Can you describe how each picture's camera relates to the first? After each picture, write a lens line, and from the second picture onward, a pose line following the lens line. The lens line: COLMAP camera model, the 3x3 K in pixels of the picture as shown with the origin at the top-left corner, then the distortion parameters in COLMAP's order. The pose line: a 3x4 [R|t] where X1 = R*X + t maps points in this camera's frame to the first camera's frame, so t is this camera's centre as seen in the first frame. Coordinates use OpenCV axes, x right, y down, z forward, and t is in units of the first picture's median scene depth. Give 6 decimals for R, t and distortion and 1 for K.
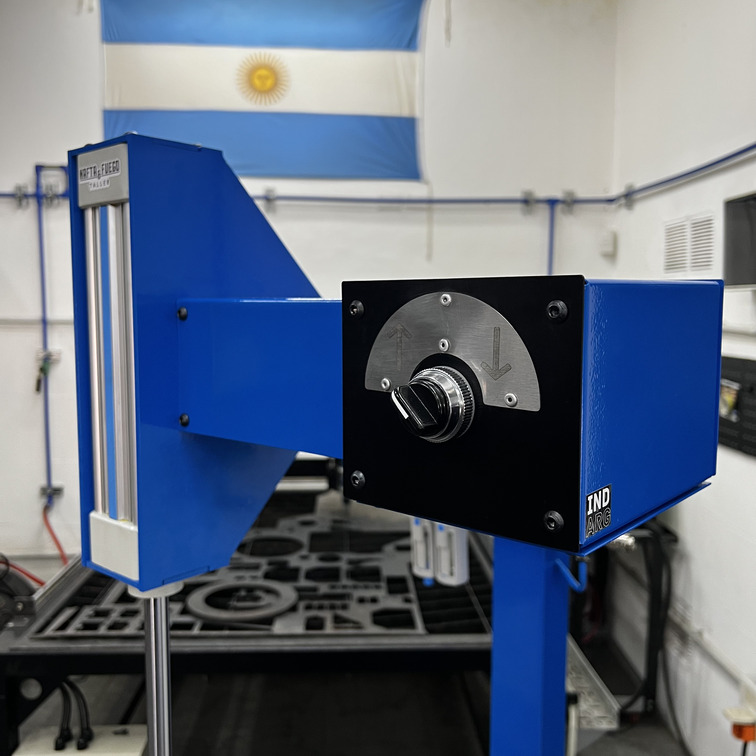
lens RADIAL K [[762.9, 0, 367.2], [0, 762.9, 377.4], [0, 0, 1]] dist [0.010562, 0.003624]
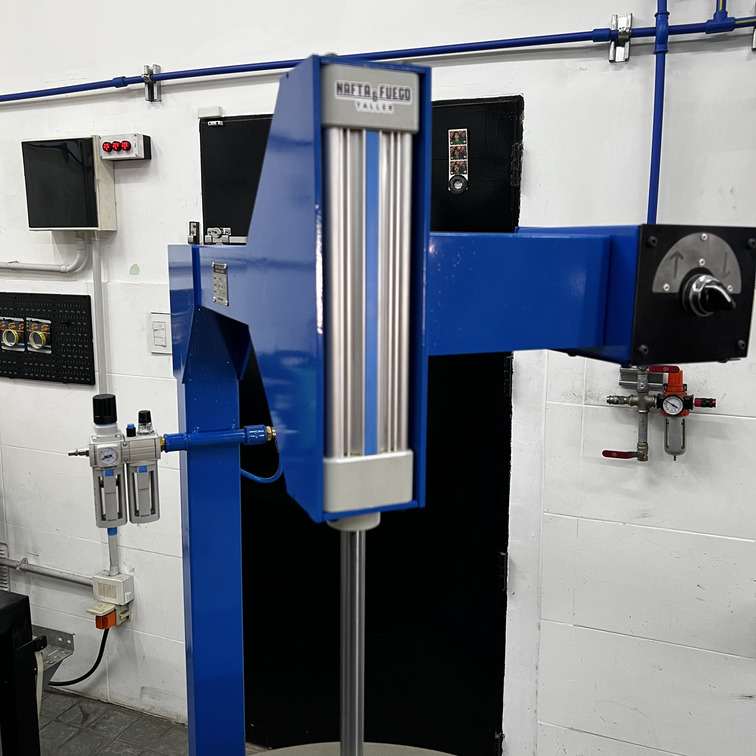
lens RADIAL K [[762.9, 0, 367.2], [0, 762.9, 377.4], [0, 0, 1]] dist [0.010562, 0.003624]
pose [[0.409447, -0.153443, 0.899338, -1.282031], [0.086069, 0.987855, 0.129361, -0.050885], [-0.908265, 0.024438, 0.417681, 0.650232]]
